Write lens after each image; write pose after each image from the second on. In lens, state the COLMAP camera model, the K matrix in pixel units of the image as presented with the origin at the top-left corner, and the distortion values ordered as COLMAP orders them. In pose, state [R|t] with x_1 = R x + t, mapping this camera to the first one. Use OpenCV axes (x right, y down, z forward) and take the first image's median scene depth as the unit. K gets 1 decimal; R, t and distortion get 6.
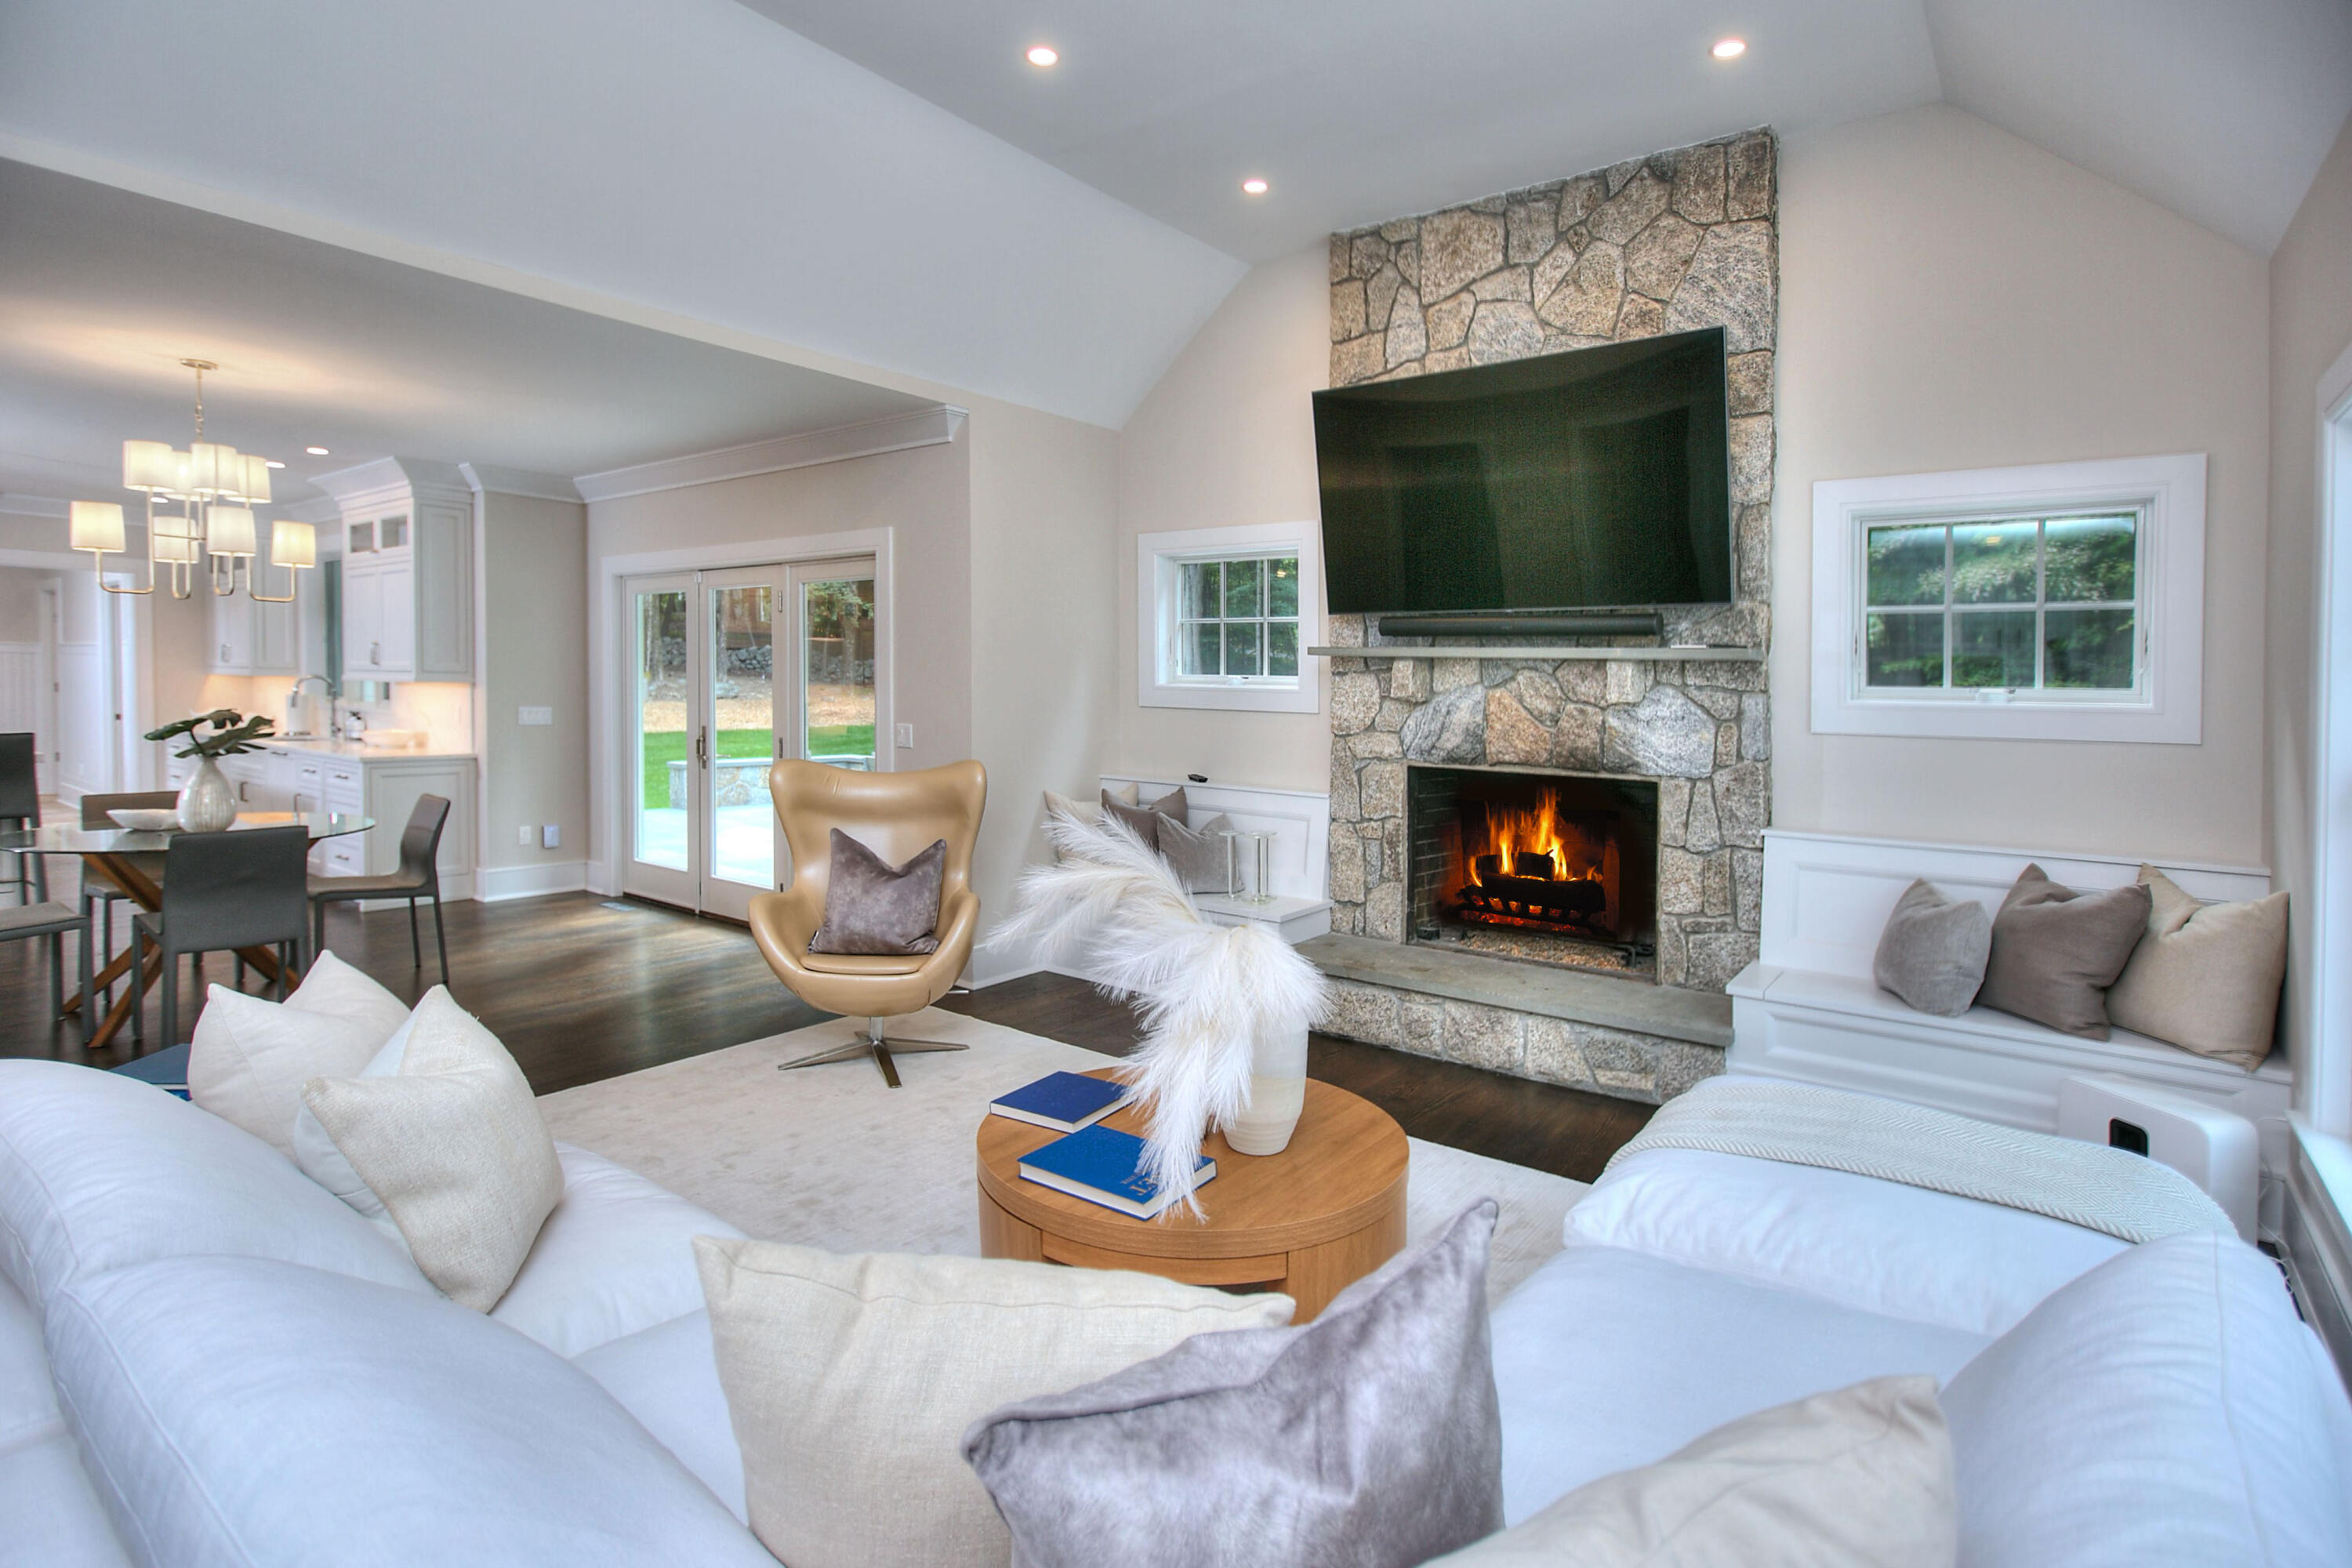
lens RADIAL K [[1096.1, 0, 1180.0], [0, 1096.1, 723.0], [0, 0, 1]] dist [0.002226, 0.000249]
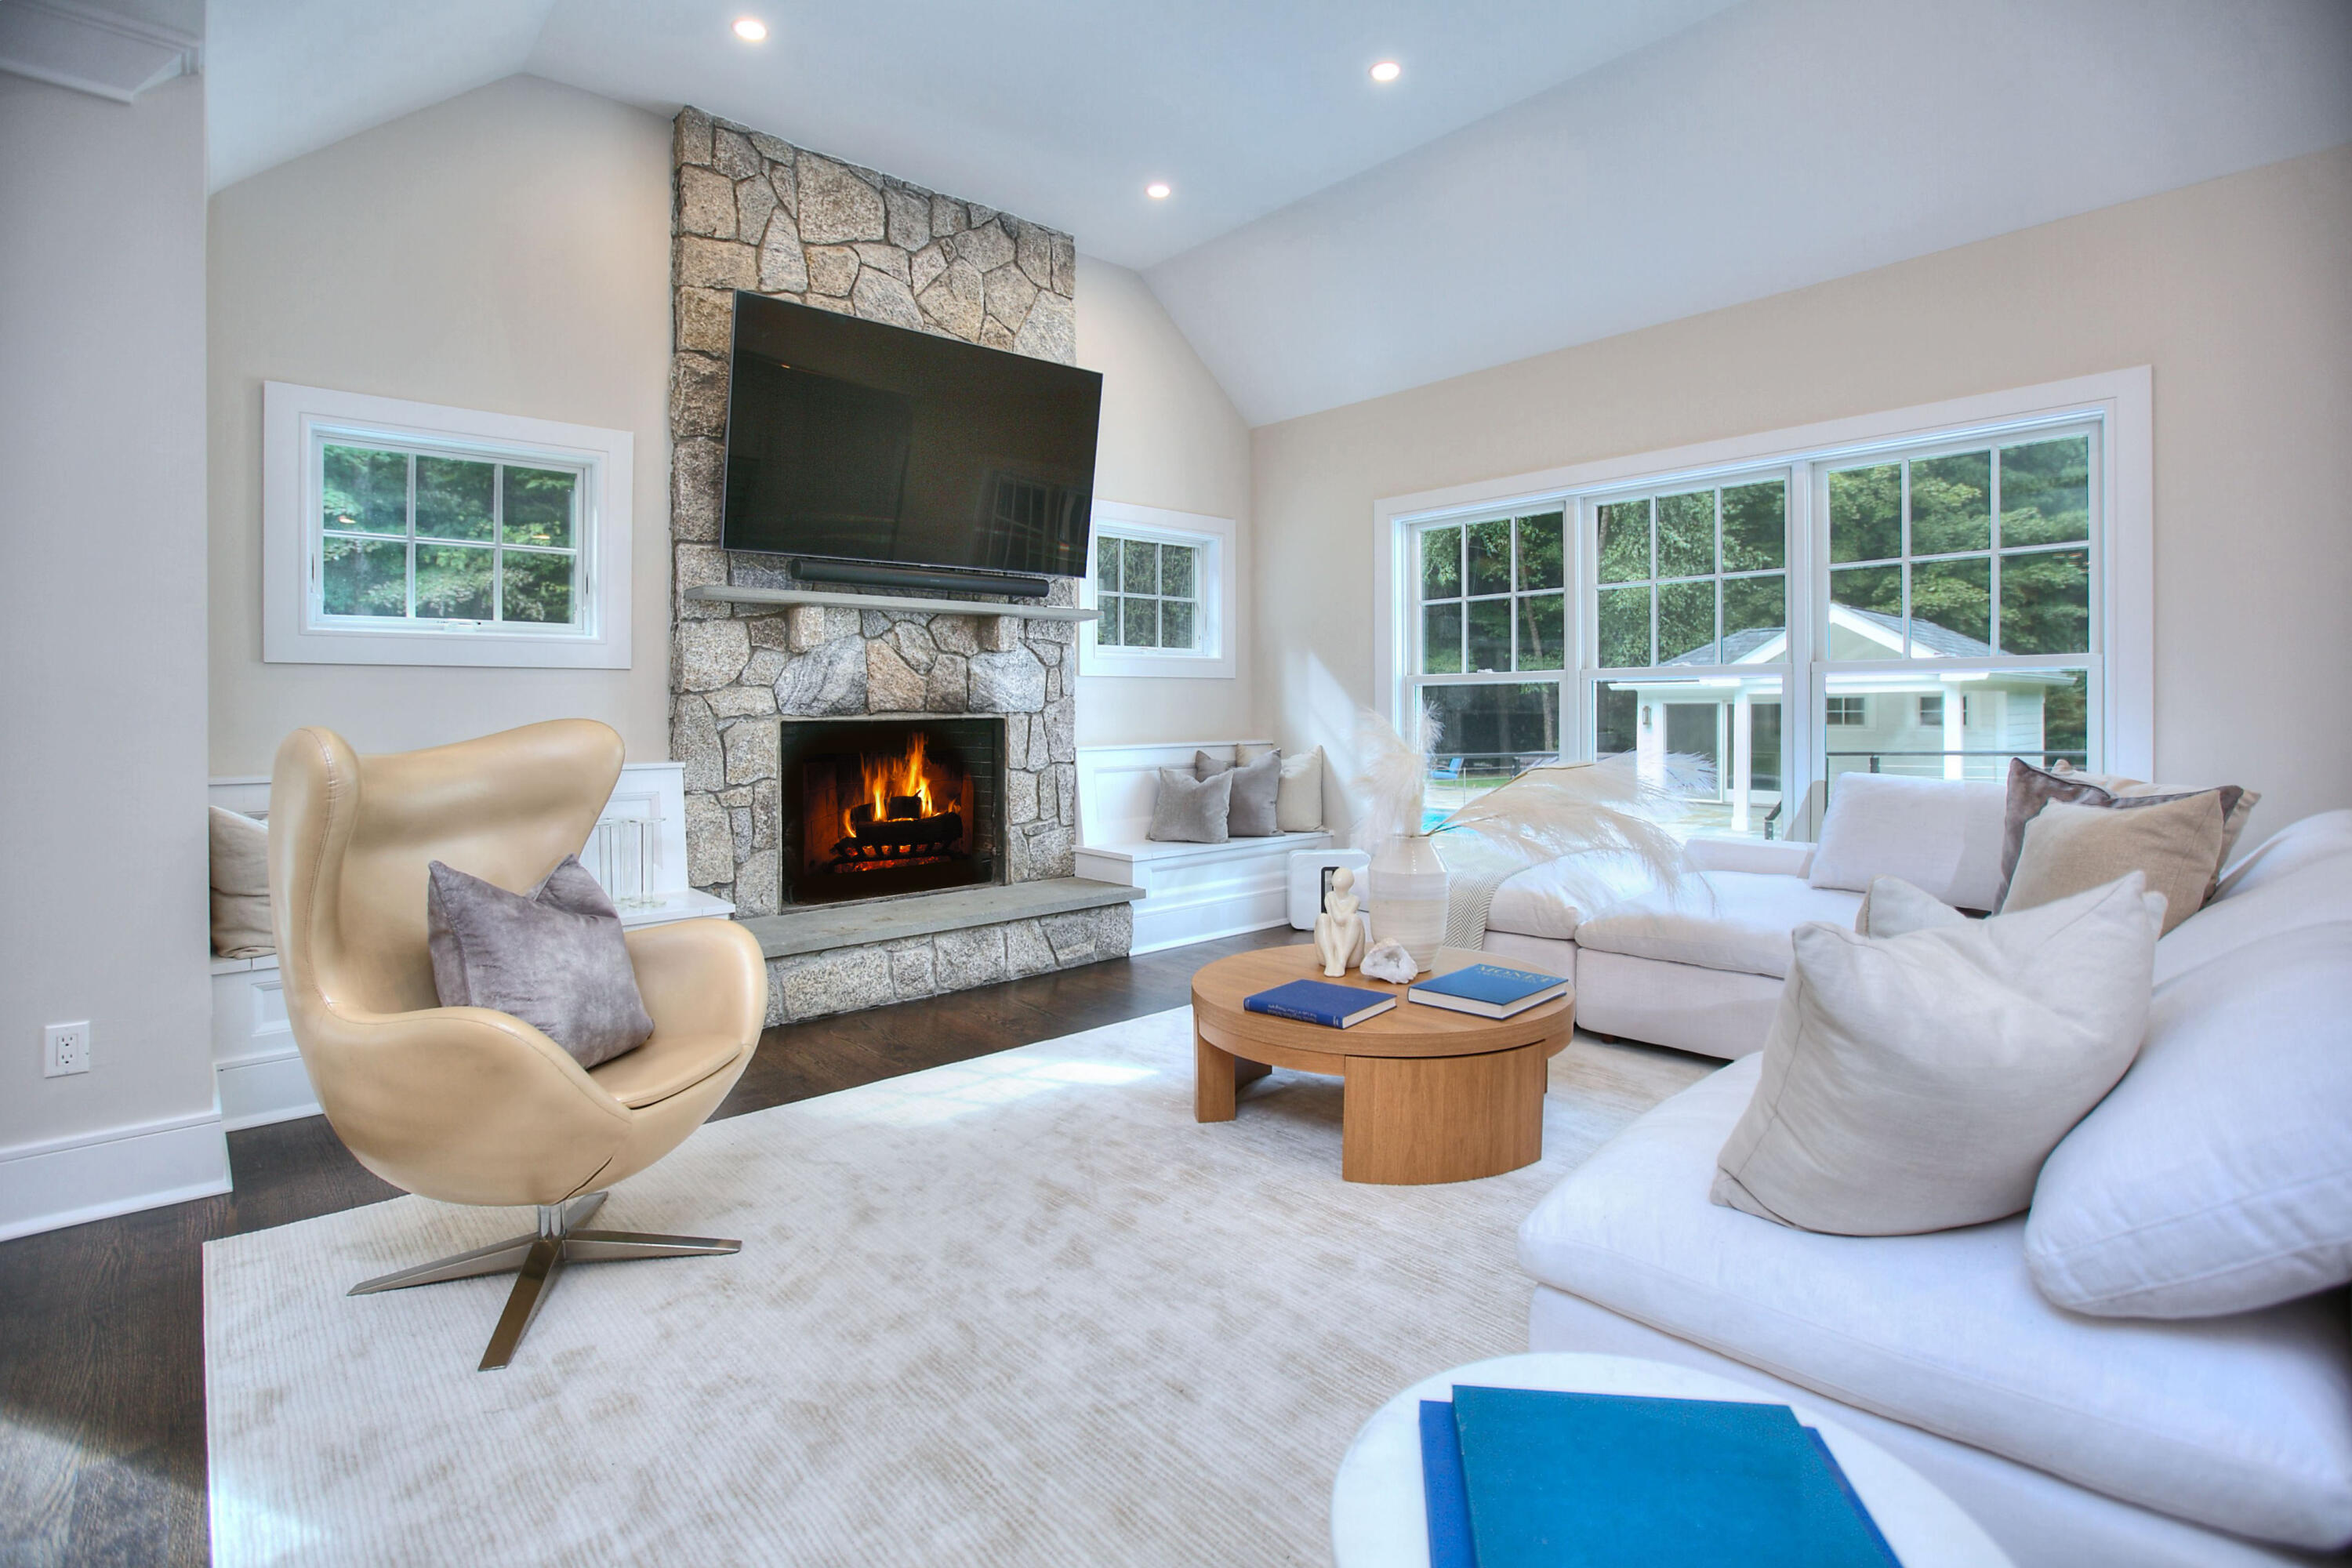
lens RADIAL K [[1129.0, 0, 1179.8], [0, 1129.0, 690.1], [0, 0, 1]] dist [0.000664, 0.000204]
pose [[0.215988, 0.001768, 0.976394, -0.706995], [0.055466, 0.998361, -0.014078, 0.048243], [-0.974819, 0.057197, 0.215536, 0.510033]]
